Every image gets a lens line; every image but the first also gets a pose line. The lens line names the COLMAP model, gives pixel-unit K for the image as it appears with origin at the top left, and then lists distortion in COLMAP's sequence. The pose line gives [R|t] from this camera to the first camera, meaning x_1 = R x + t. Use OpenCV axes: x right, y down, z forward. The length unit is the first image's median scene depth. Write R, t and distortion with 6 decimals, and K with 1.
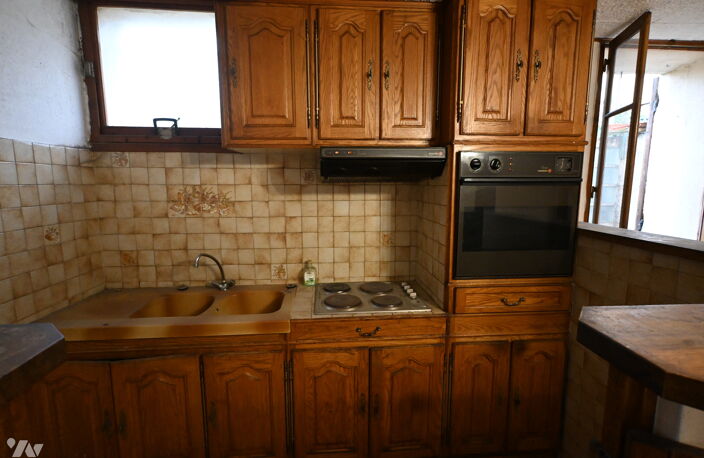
lens RADIAL K [[347.6, 0, 352.2], [0, 347.6, 228.2], [0, 0, 1]] dist [-0.002595, 0.000870]
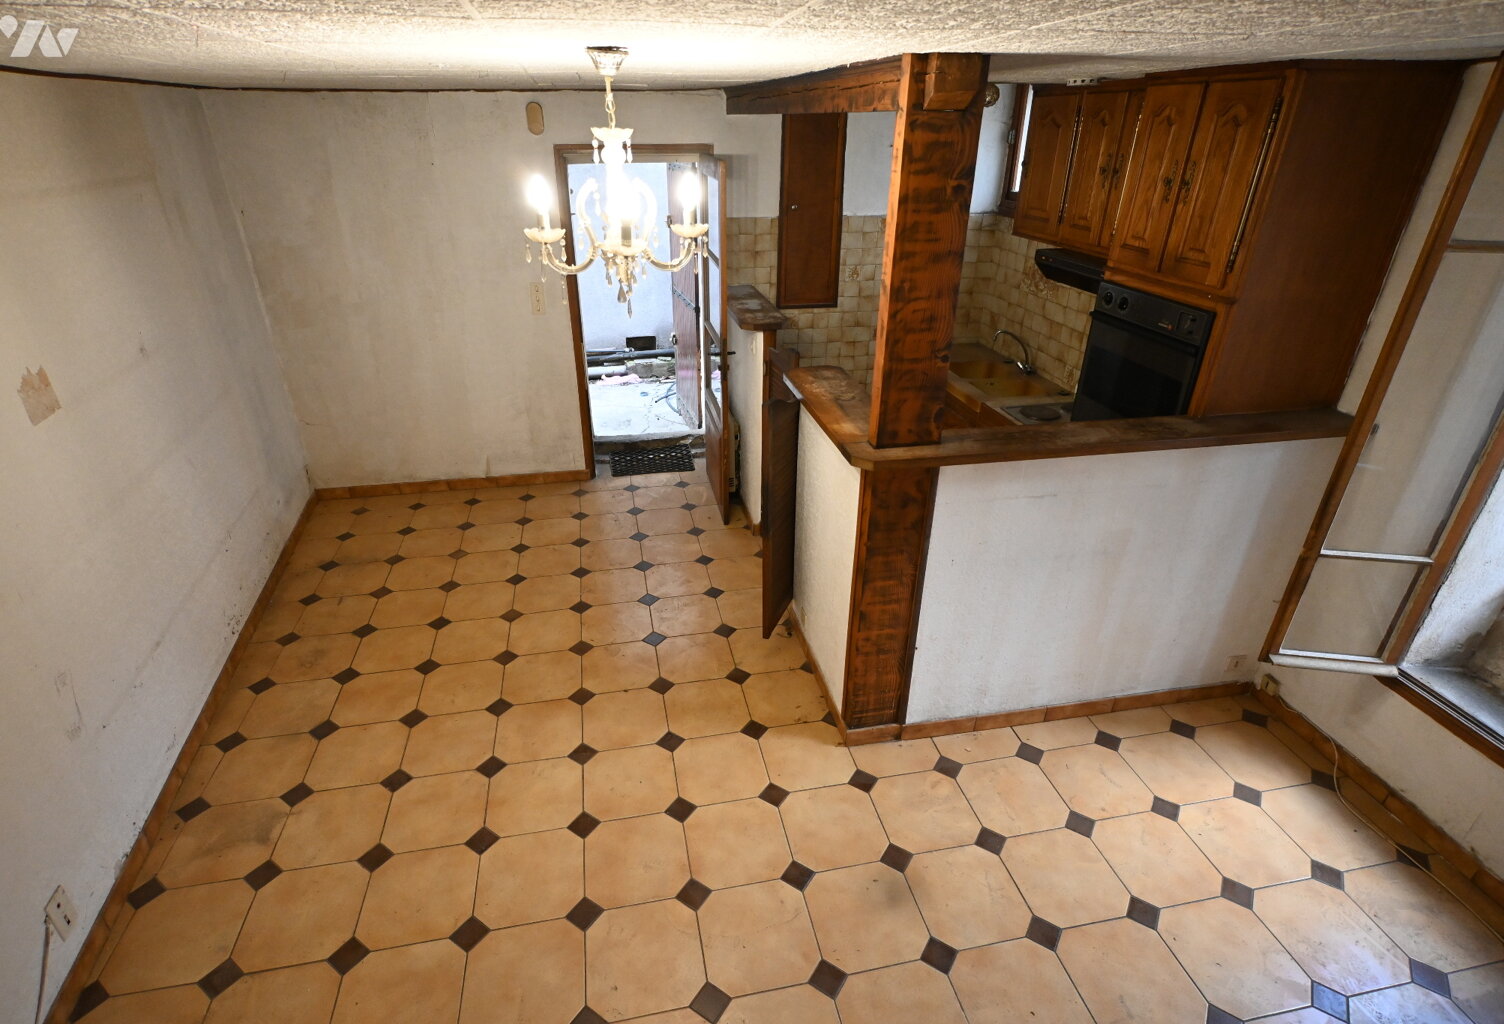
lens RADIAL K [[758.5, 0, 748.5], [0, 758.5, 515.5], [0, 0, 1]] dist [-0.010834, 0.000772]
pose [[0.127123, 0.458082, -0.879773, 1.778731], [-0.138466, 0.886480, 0.441567, -0.341356], [0.982175, 0.065685, 0.176121, -0.147214]]
